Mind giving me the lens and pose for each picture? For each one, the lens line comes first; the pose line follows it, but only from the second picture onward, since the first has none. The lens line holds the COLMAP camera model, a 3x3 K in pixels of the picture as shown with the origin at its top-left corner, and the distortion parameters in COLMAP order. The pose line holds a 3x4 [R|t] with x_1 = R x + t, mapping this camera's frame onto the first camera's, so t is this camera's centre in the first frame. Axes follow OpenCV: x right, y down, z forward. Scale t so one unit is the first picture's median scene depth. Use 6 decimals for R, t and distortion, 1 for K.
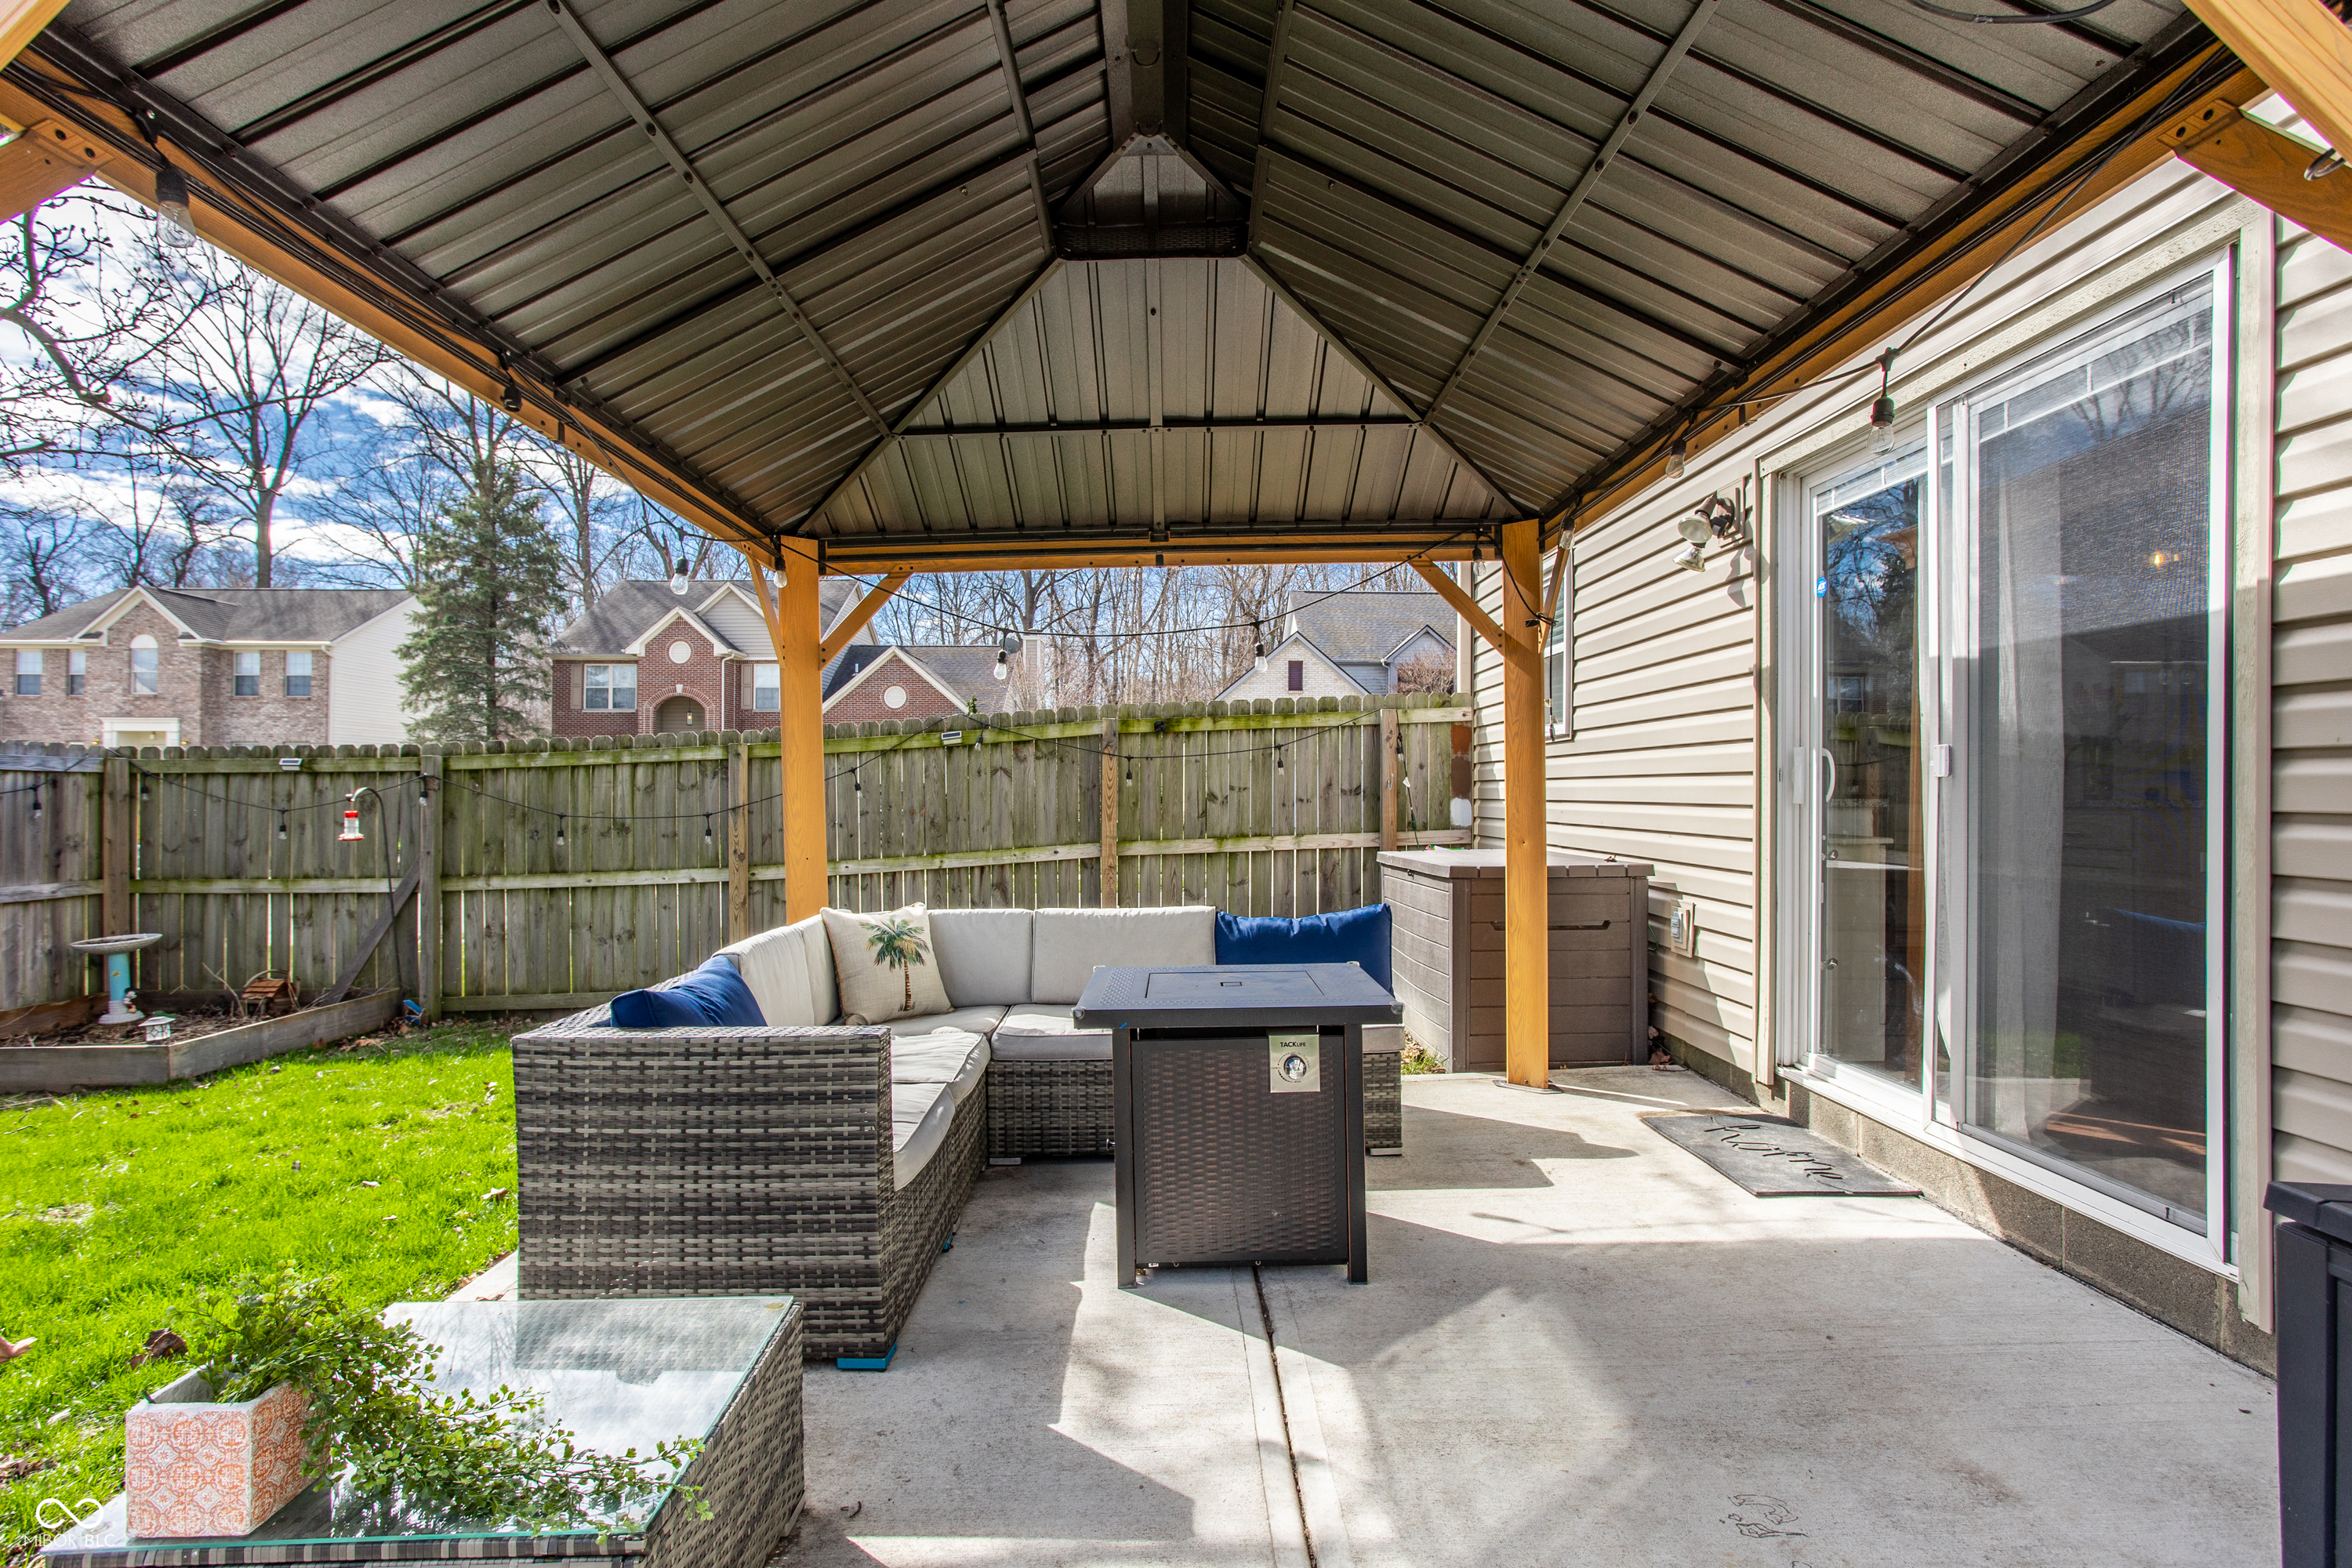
lens RADIAL K [[1381.8, 0, 1176.0], [0, 1381.8, 784.0], [0, 0, 1]] dist [0.001352, 0.000378]
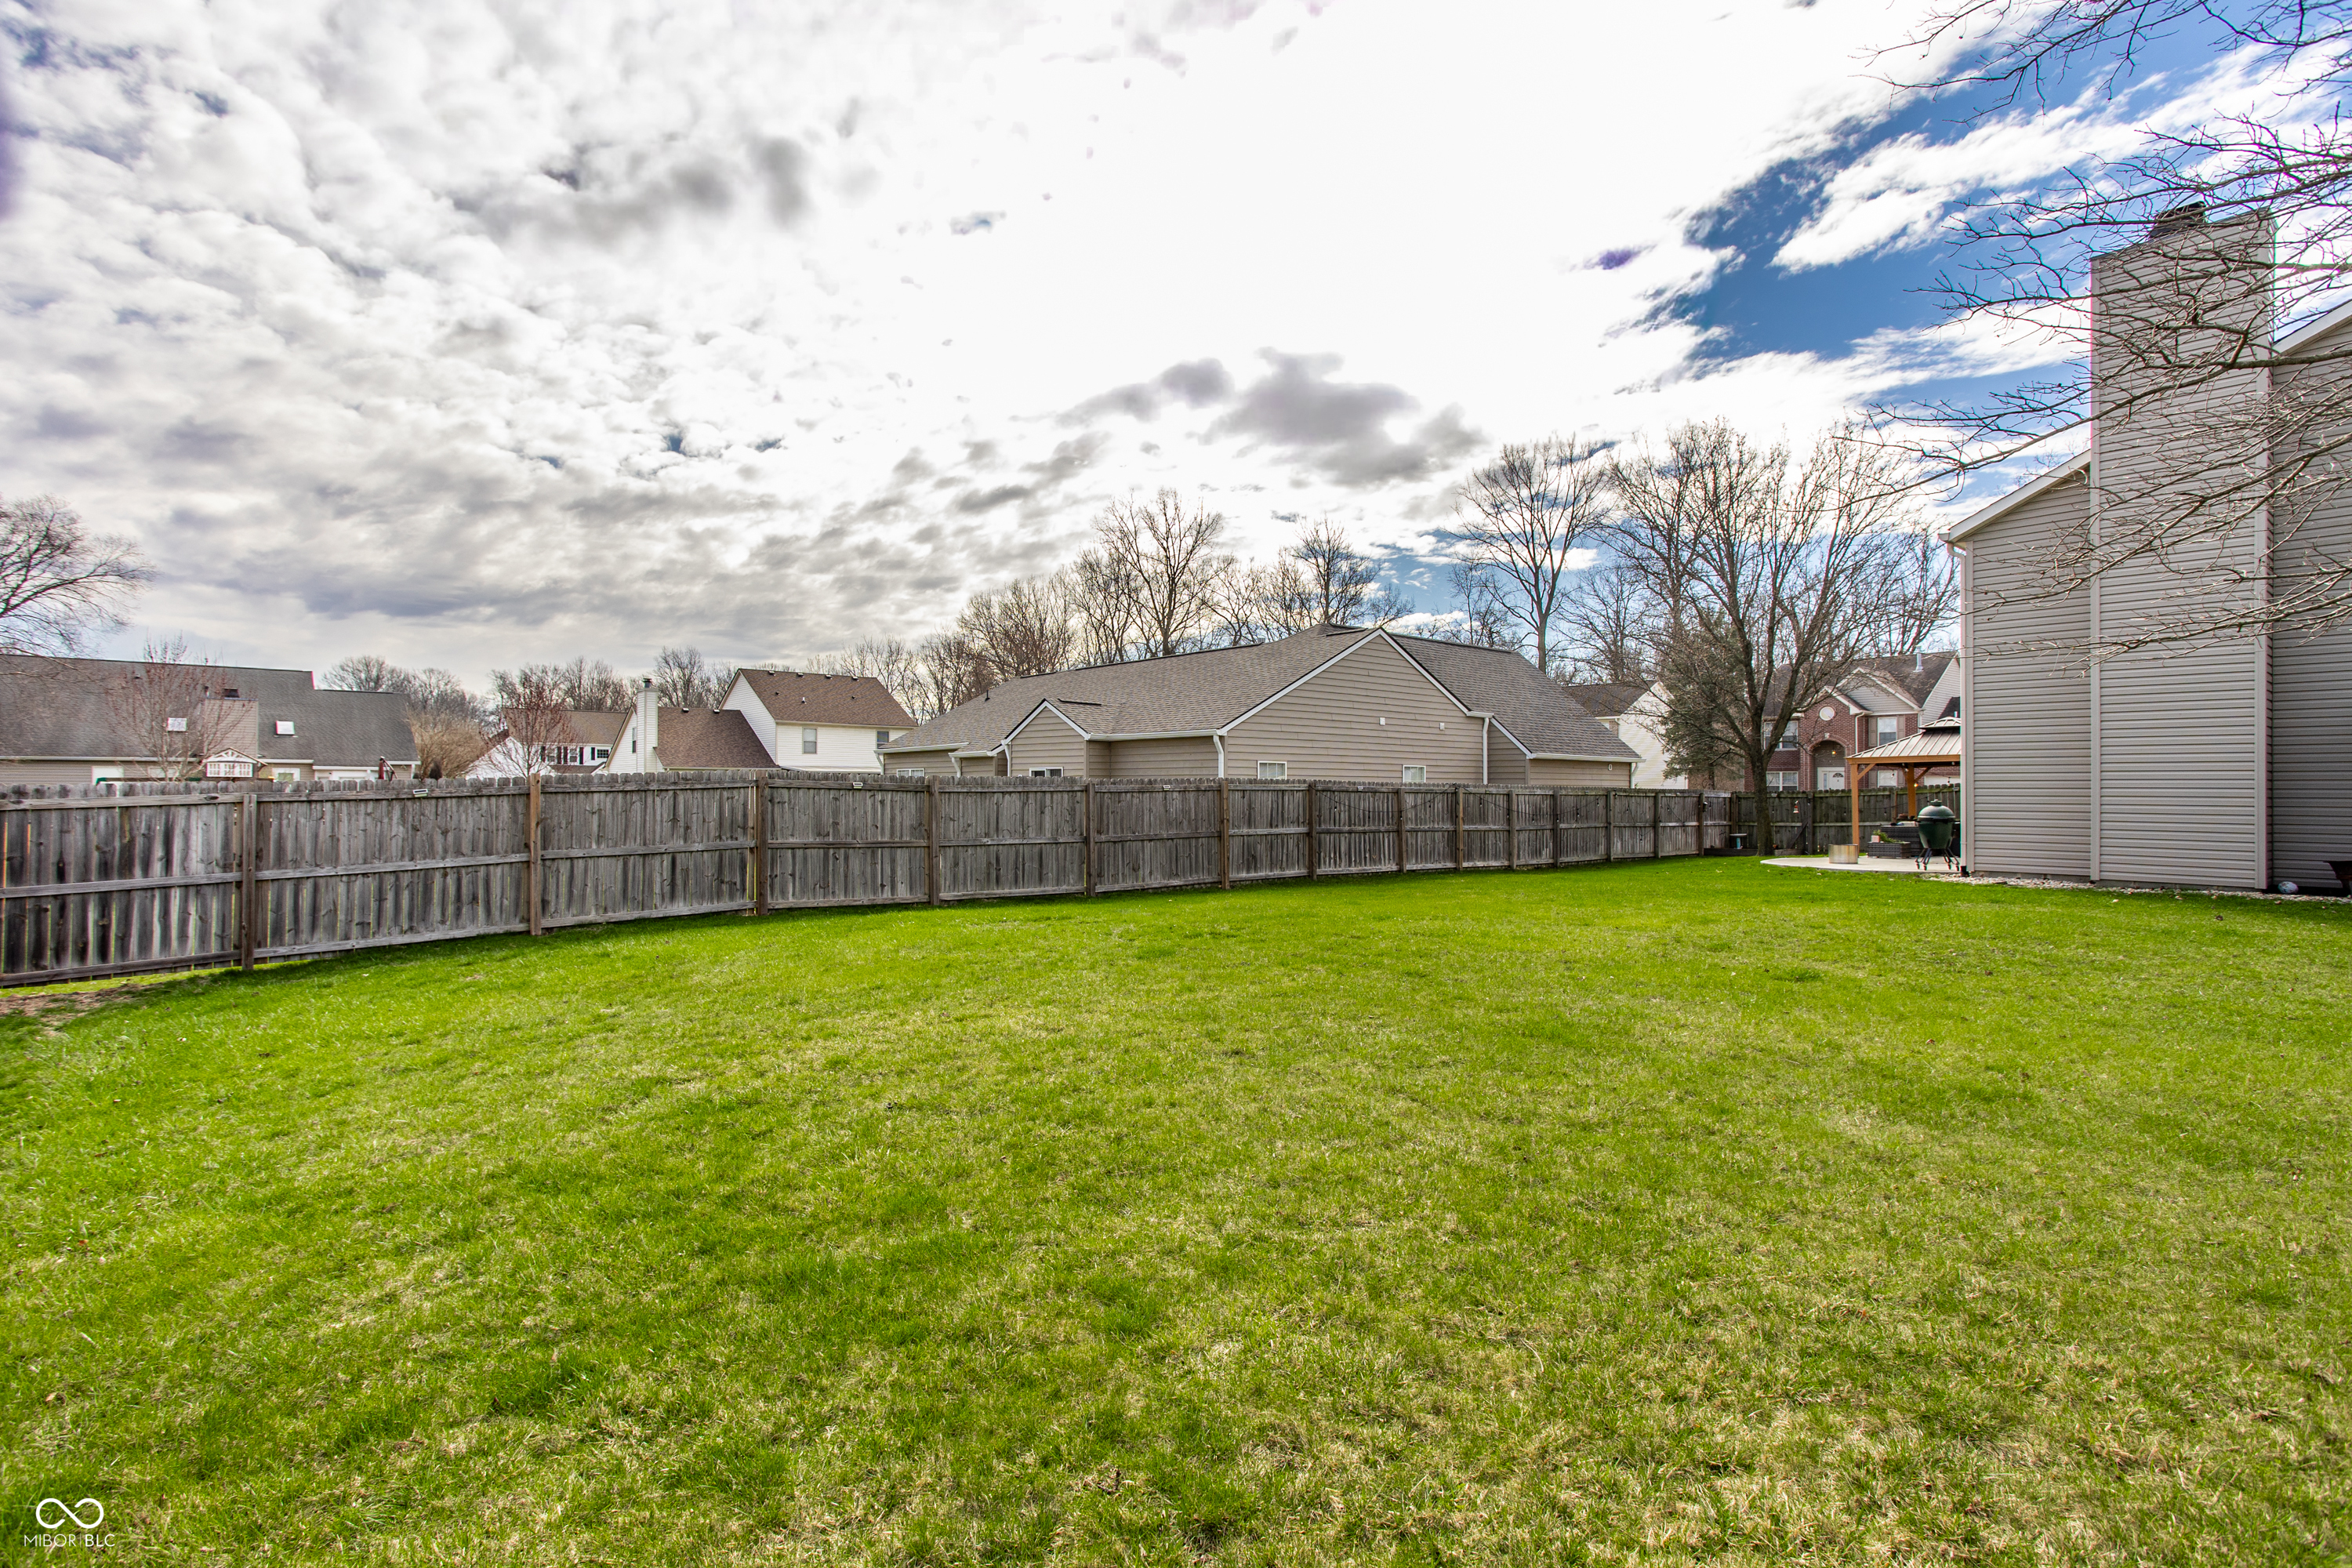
lens RADIAL K [[1130.5, 0, 1166.6], [0, 1130.5, 782.5], [0, 0, 1]] dist [-0.053286, 0.028597]
pose [[0.656487, 0.000568, -0.754337, 0.136317], [-0.007042, 0.999961, -0.005376, -0.004022], [0.754304, 0.008842, 0.656465, -0.518195]]
